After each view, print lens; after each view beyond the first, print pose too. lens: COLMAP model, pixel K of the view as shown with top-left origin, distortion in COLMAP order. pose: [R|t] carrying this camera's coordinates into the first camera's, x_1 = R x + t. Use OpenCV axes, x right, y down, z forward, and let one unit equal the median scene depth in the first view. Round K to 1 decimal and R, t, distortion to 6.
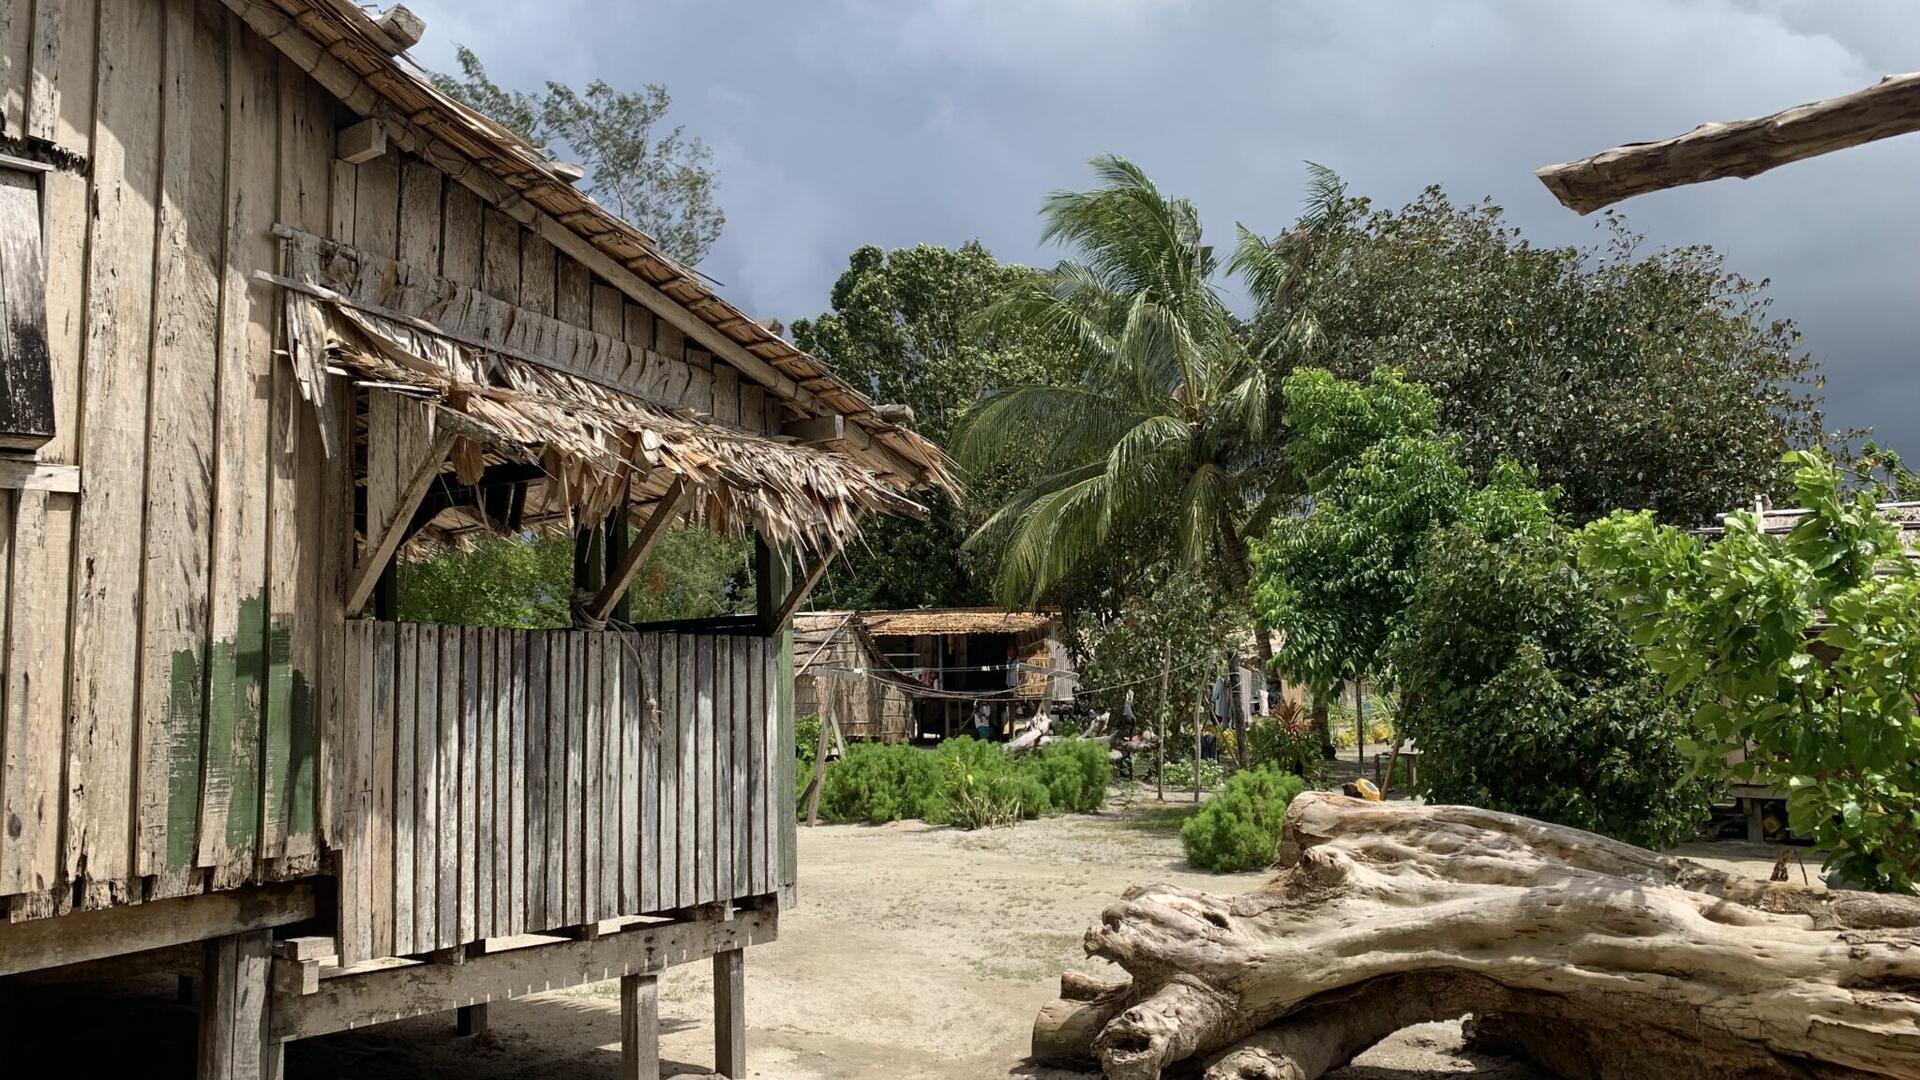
lens RADIAL K [[1426.0, 0, 960.0], [0, 1426.0, 540.0], [0, 0, 1]] dist [0.037364, -0.048176]
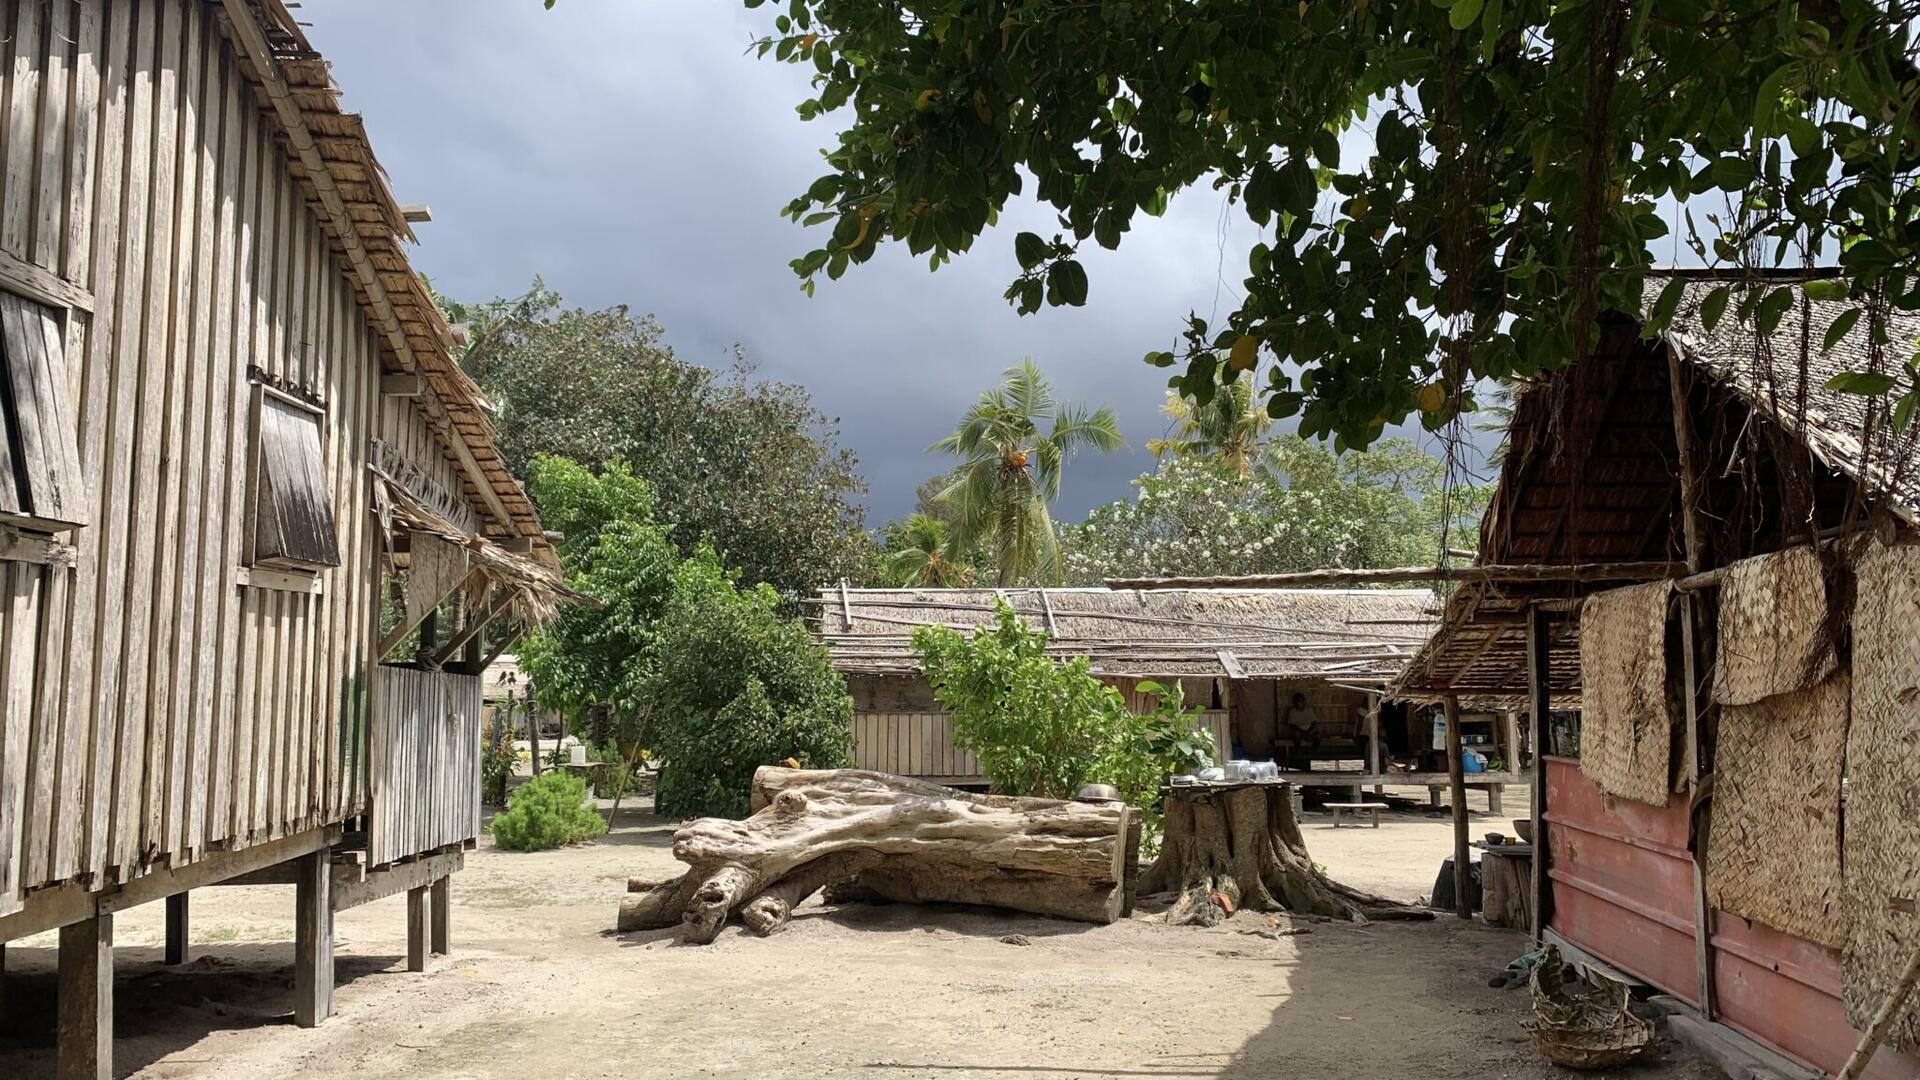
lens RADIAL K [[1426.0, 0, 960.0], [0, 1426.0, 540.0], [0, 0, 1]] dist [0.037364, -0.048176]
pose [[0.779515, 0.077038, 0.621629, -0.789298], [-0.064596, 0.997004, -0.042555, -0.050856], [-0.623044, -0.006982, 0.782155, -0.619765]]
